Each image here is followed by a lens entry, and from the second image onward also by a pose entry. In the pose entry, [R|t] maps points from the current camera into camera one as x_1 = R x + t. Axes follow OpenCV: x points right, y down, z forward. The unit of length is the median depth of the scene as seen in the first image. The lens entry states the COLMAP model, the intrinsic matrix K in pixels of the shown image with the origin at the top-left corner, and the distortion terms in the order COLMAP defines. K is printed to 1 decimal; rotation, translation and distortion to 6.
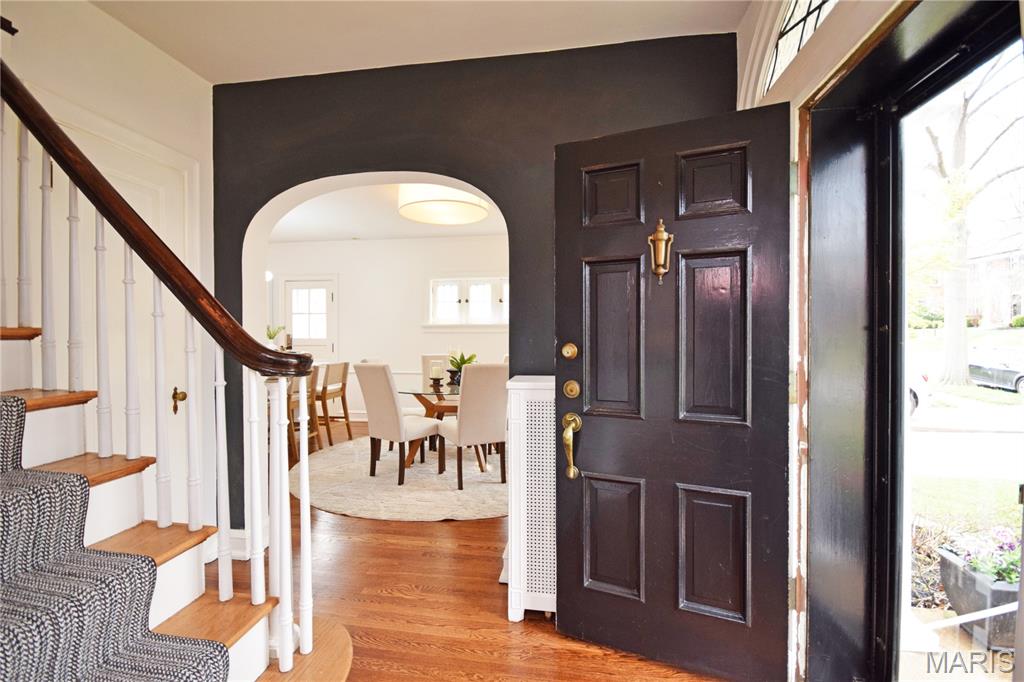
lens RADIAL K [[448.6, 0, 509.3], [0, 448.6, 343.1], [0, 0, 1]] dist [-0.002025, -0.006746]
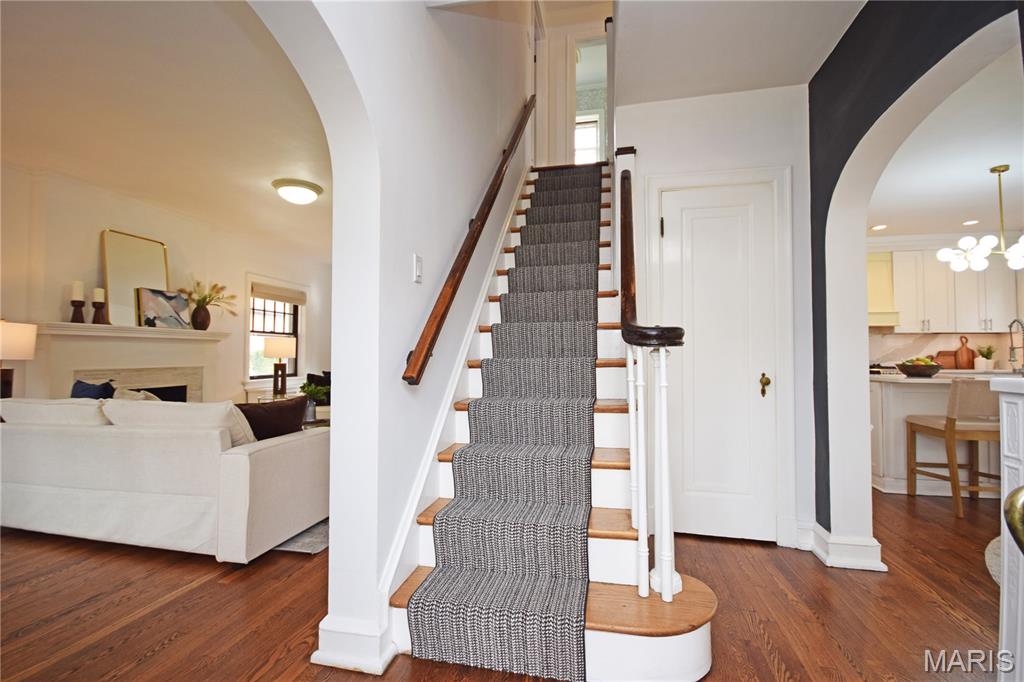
lens RADIAL K [[448.6, 0, 516.2], [0, 448.6, 342.4], [0, 0, 1]] dist [-0.002025, -0.006746]
pose [[-0.050209, -0.026185, -0.998395, 0.212545], [-0.014909, 0.999565, -0.025466, 0.030018], [0.998627, 0.013607, -0.050577, 0.220422]]
